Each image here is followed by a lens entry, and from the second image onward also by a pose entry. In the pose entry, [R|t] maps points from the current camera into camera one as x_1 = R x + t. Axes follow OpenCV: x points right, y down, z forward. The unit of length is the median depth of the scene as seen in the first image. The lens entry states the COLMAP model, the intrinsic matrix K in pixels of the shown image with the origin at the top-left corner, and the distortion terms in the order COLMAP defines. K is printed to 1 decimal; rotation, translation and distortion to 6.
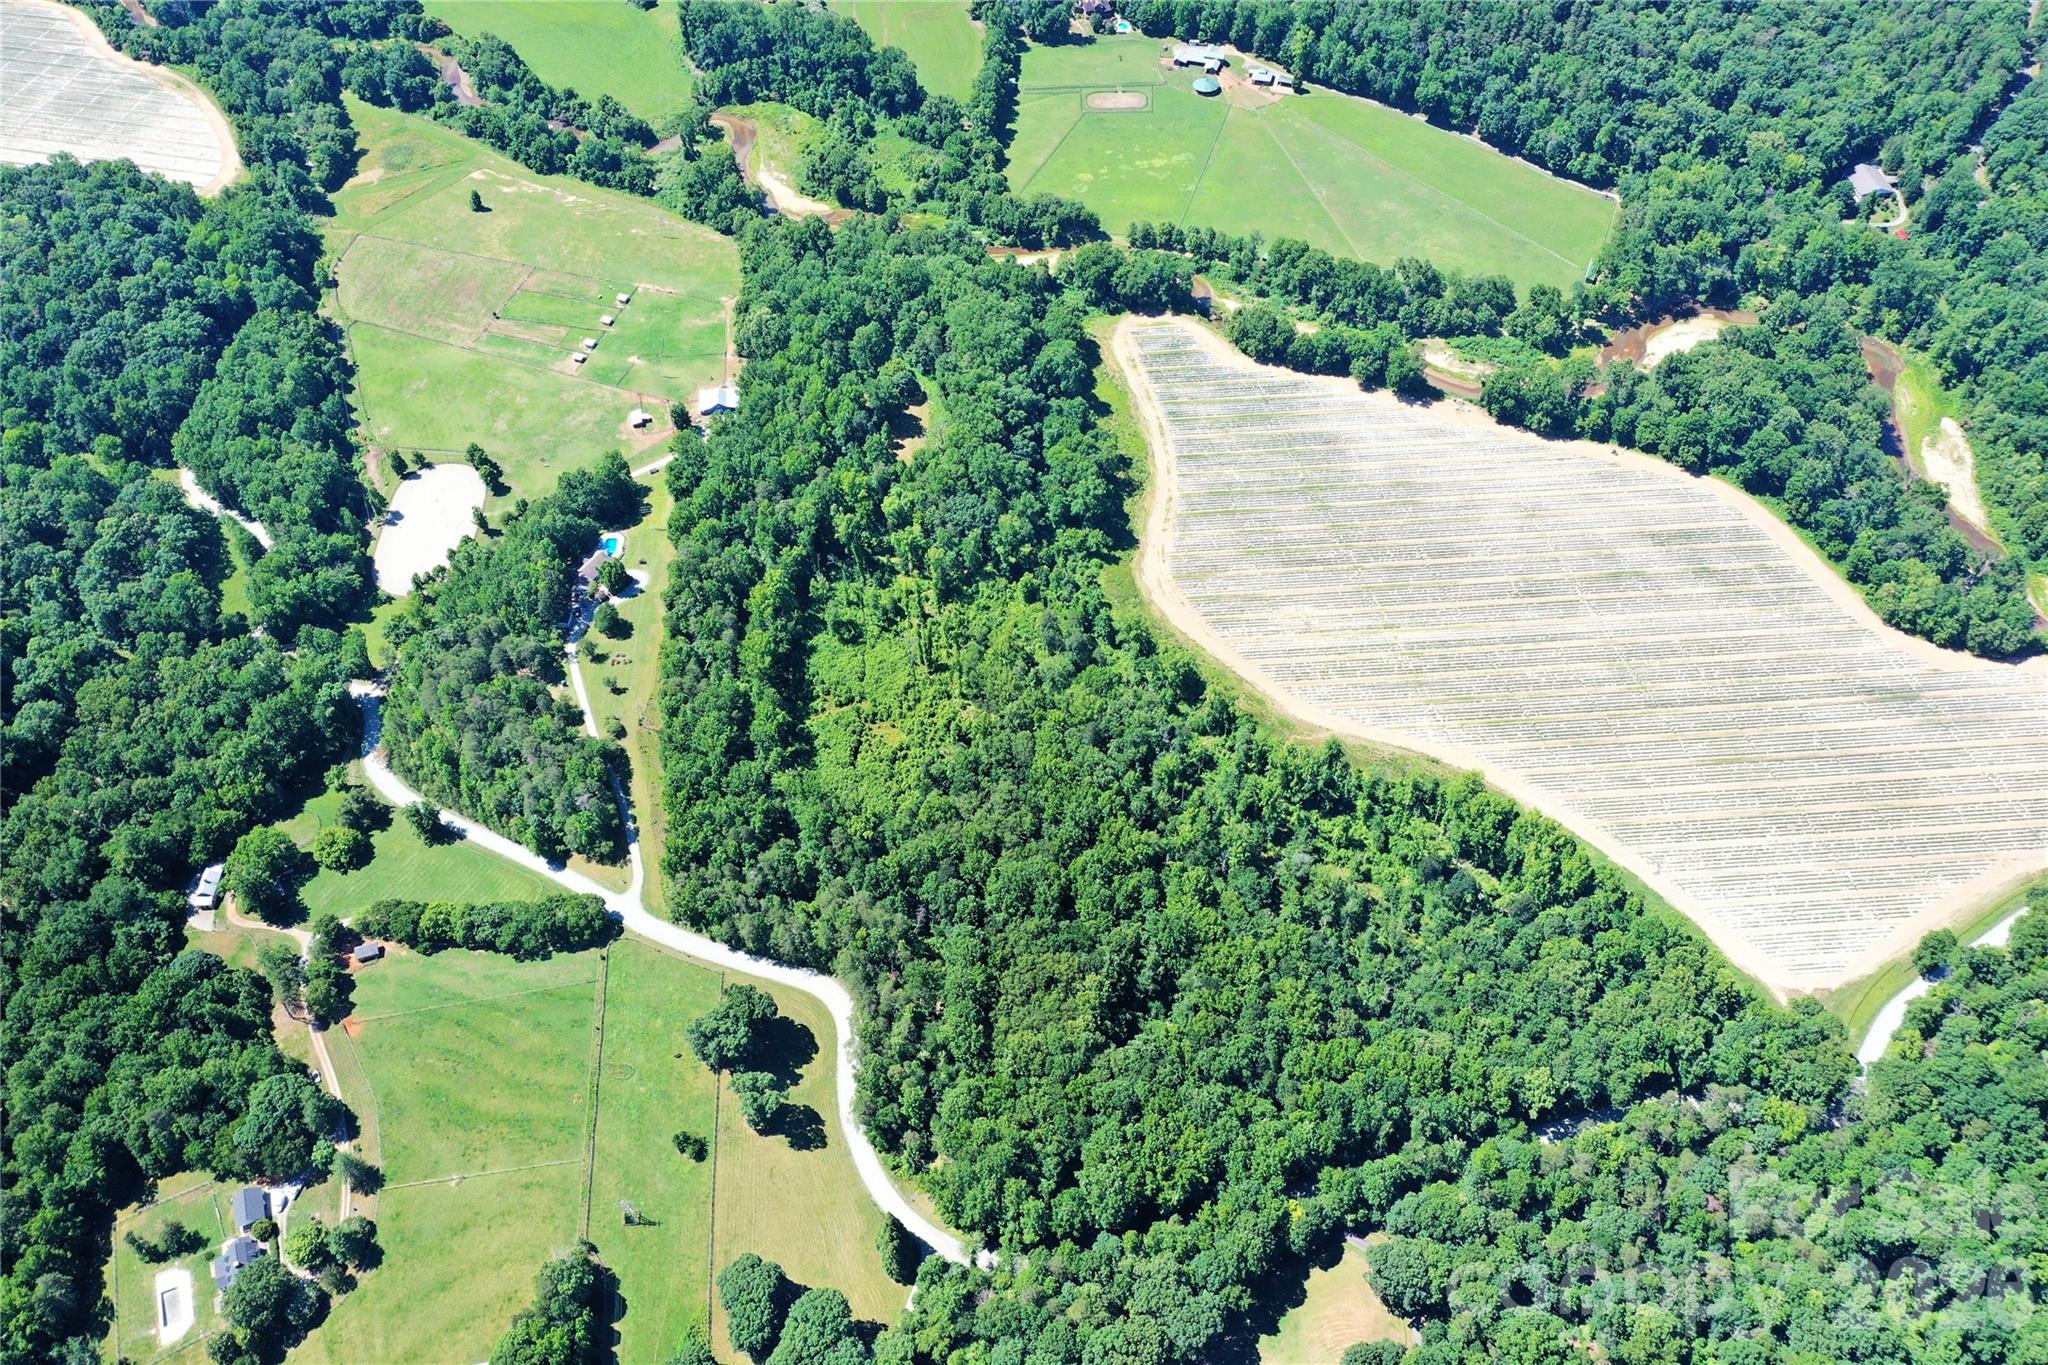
lens RADIAL K [[1610.9, 0, 1030.9], [0, 1610.9, 674.9], [0, 0, 1]] dist [0.000962, 0.001448]
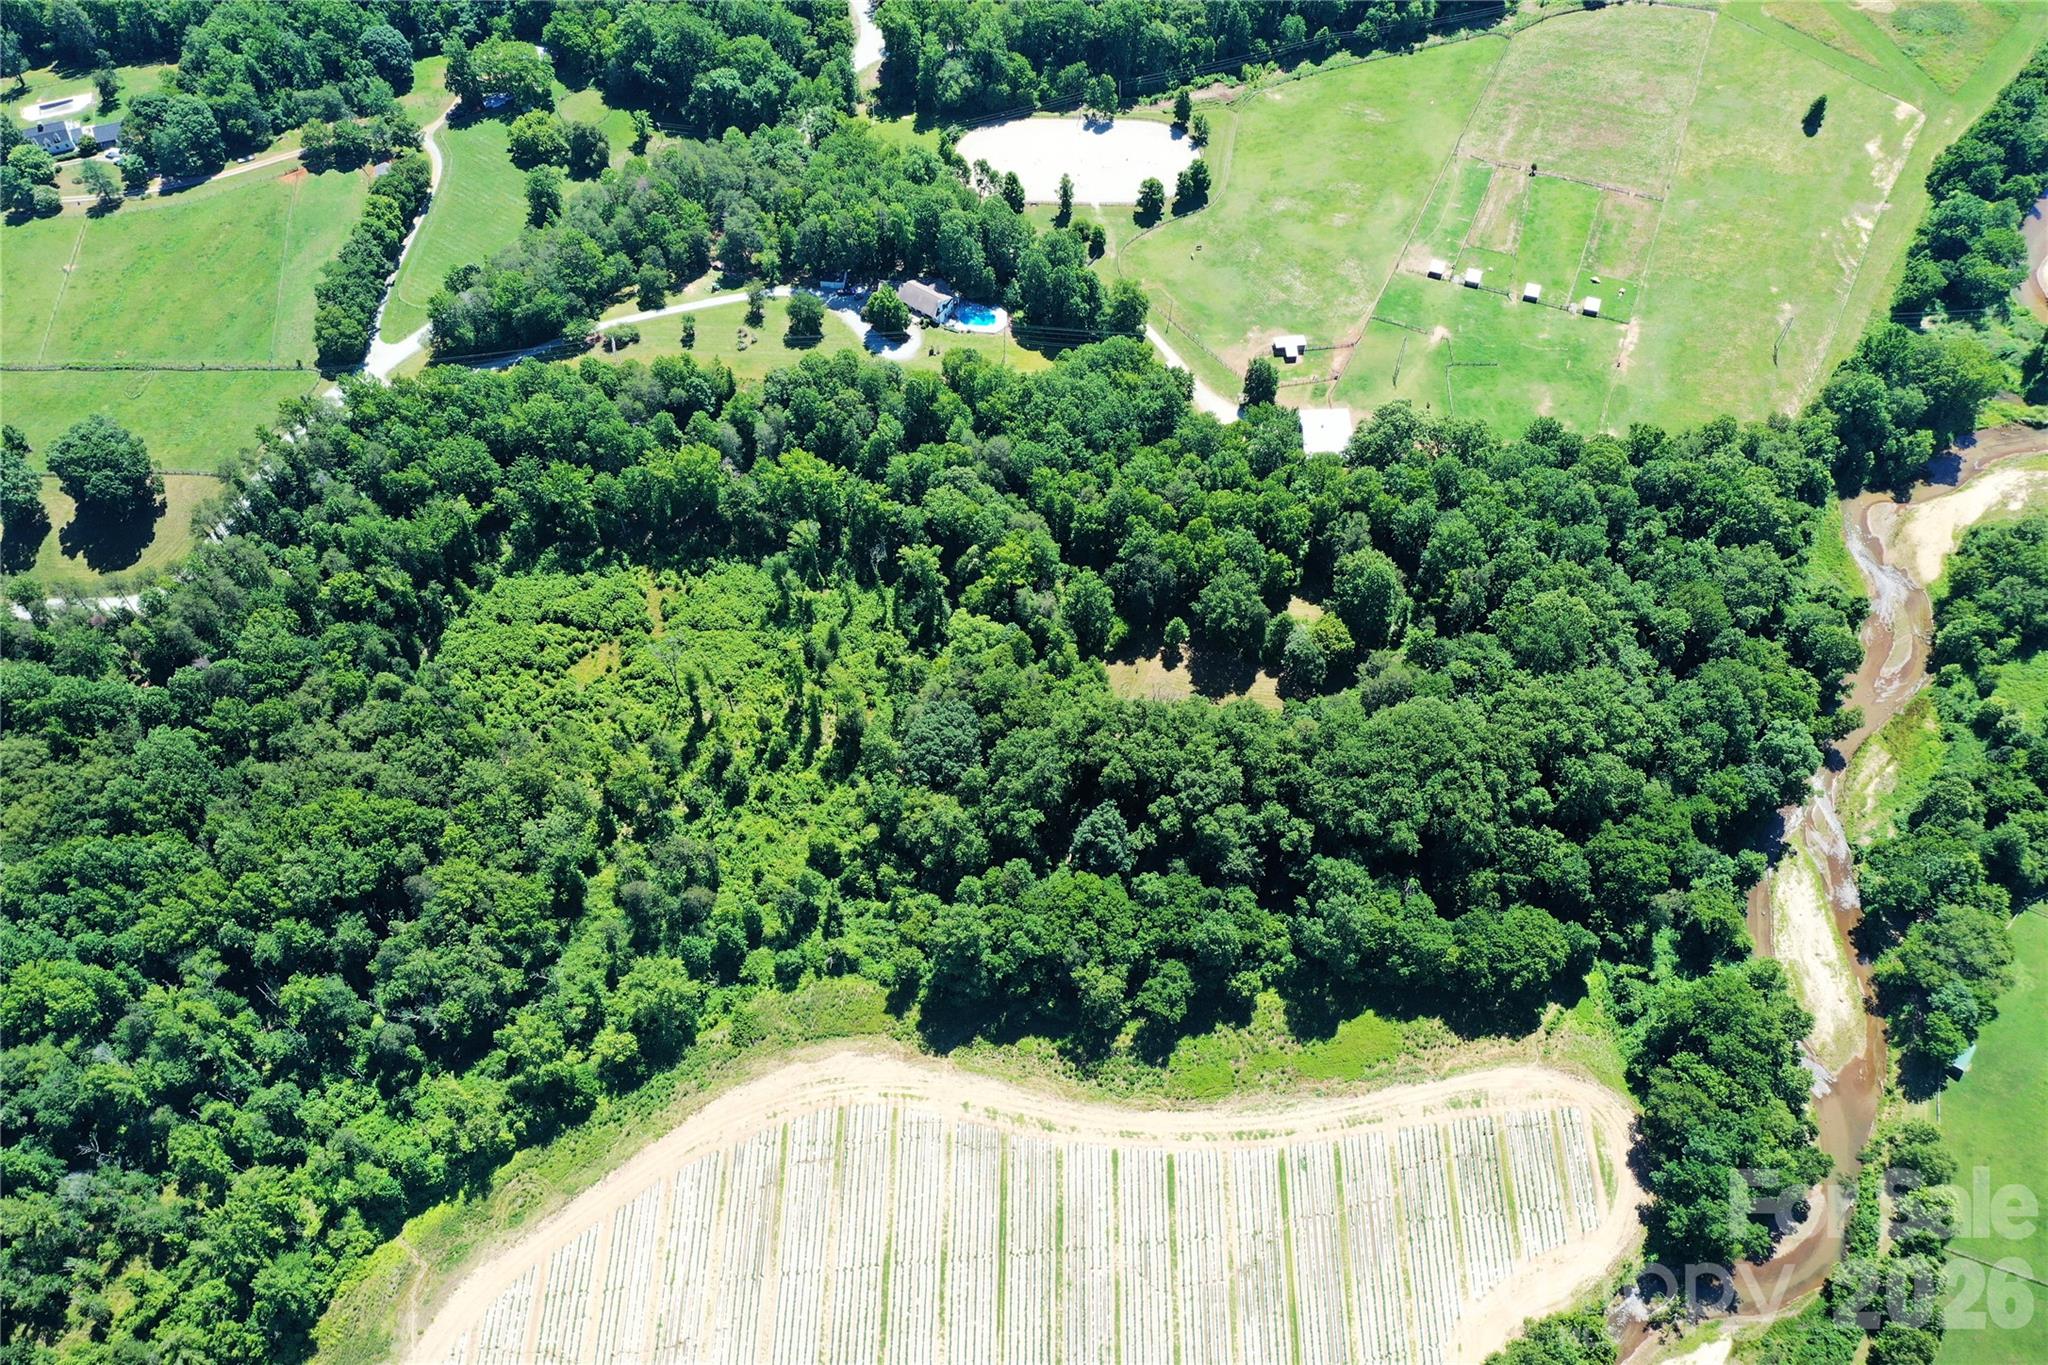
lens RADIAL K [[1610.9, 0, 1030.9], [0, 1610.9, 674.9], [0, 0, 1]] dist [0.000962, 0.001448]
pose [[-0.073433, 0.854926, -0.513526, 0.235506], [-0.748394, 0.293101, 0.594977, -0.469349], [0.659176, 0.428011, 0.618299, 0.632555]]
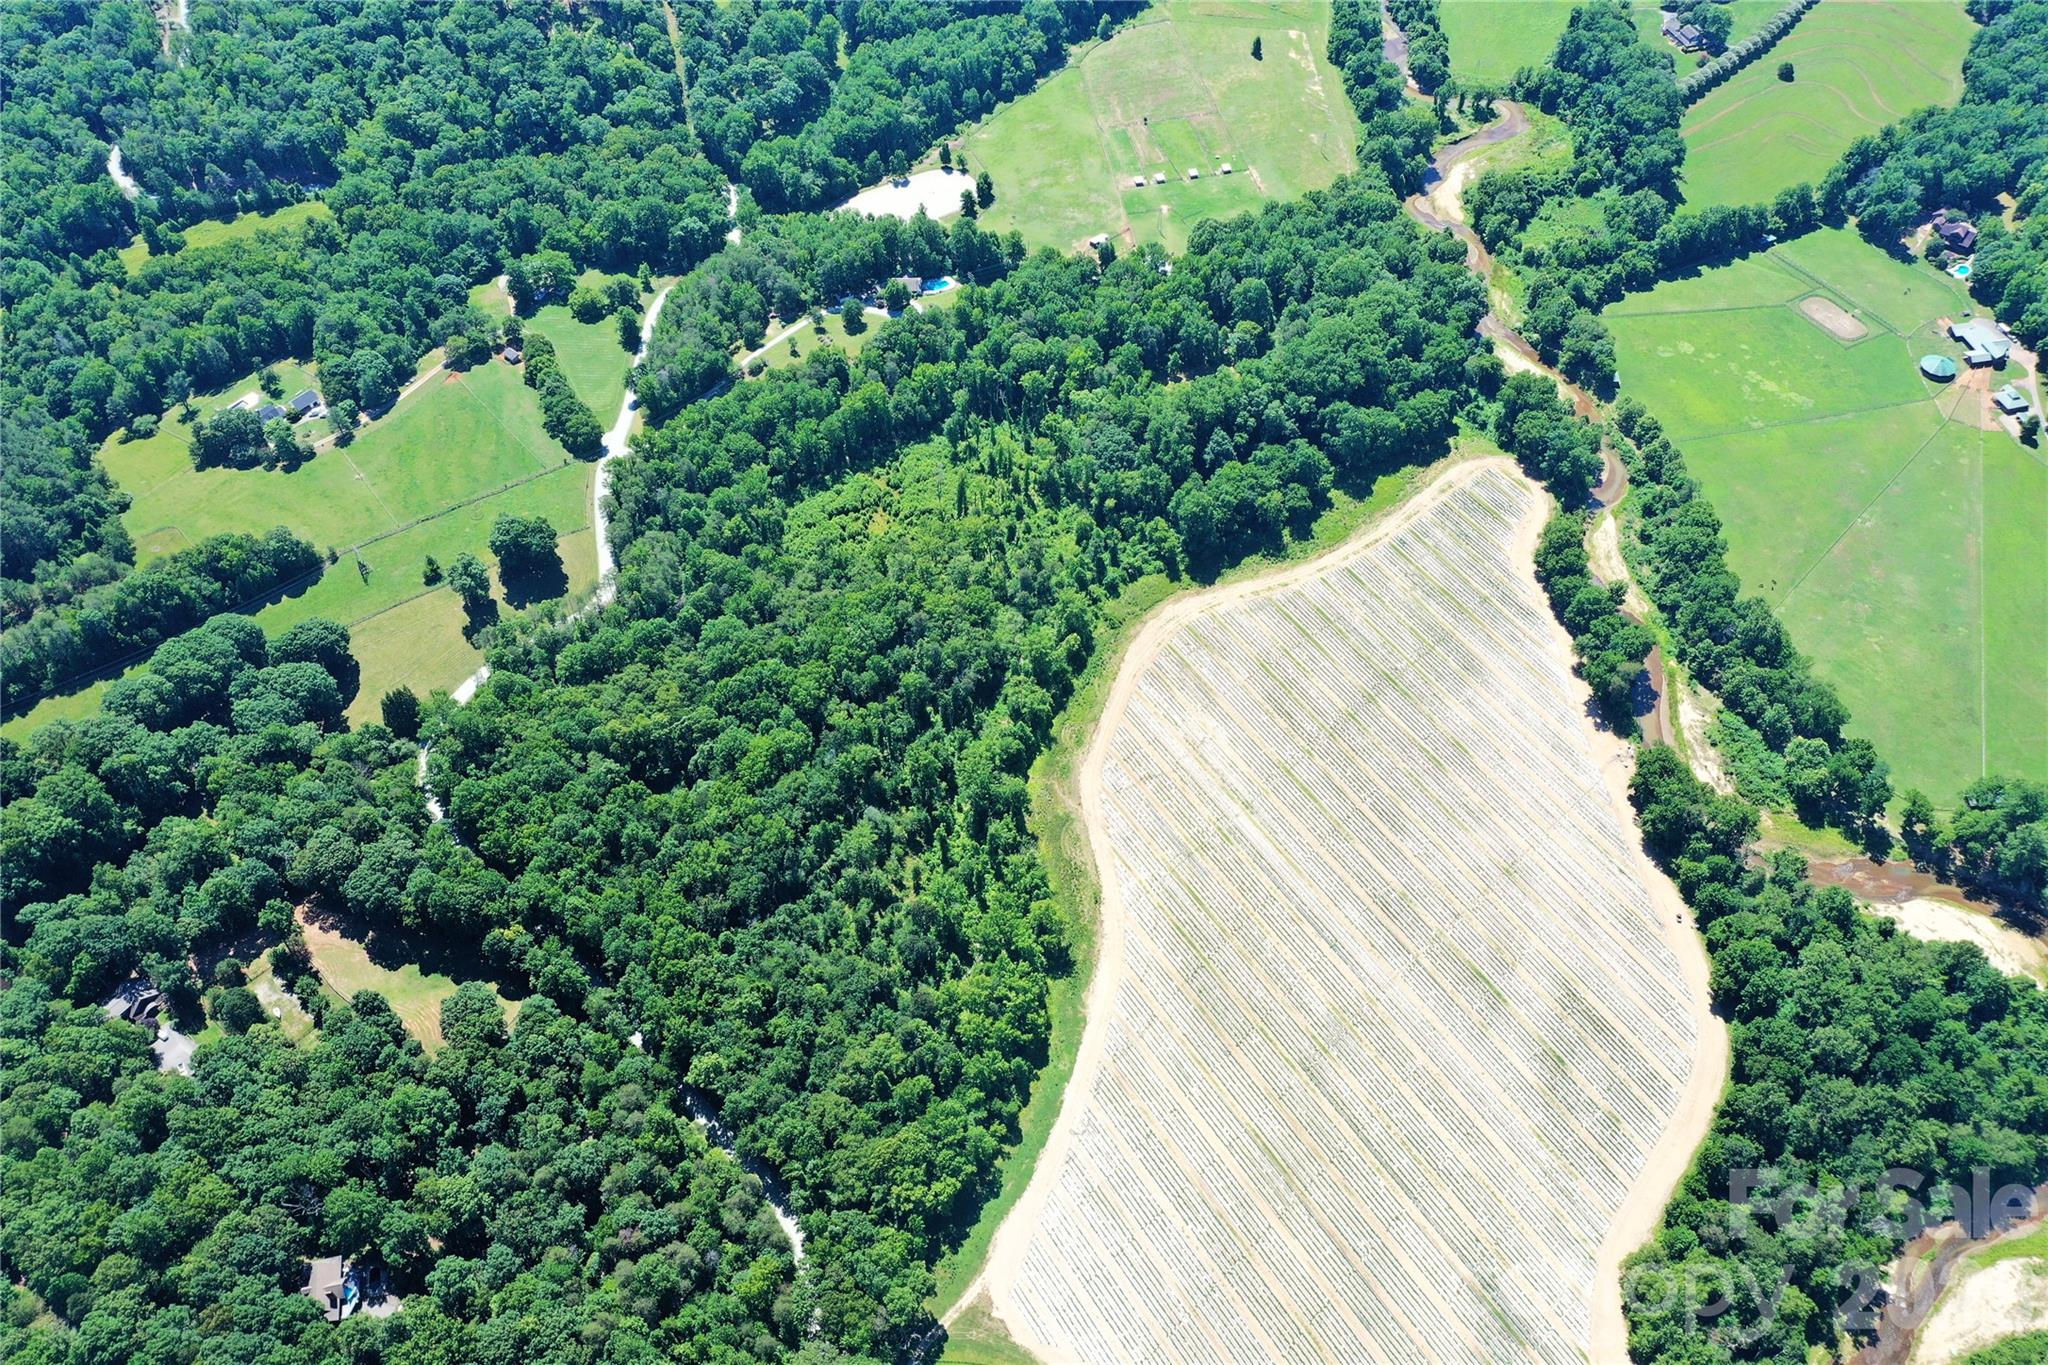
lens RADIAL K [[1610.9, 0, 1030.9], [0, 1610.9, 674.9], [0, 0, 1]] dist [0.000962, 0.001448]
pose [[0.494032, 0.674057, -0.549162, 0.583396], [-0.661467, 0.701313, 0.265749, -0.231112], [0.564264, 0.231964, 0.792337, 0.186903]]
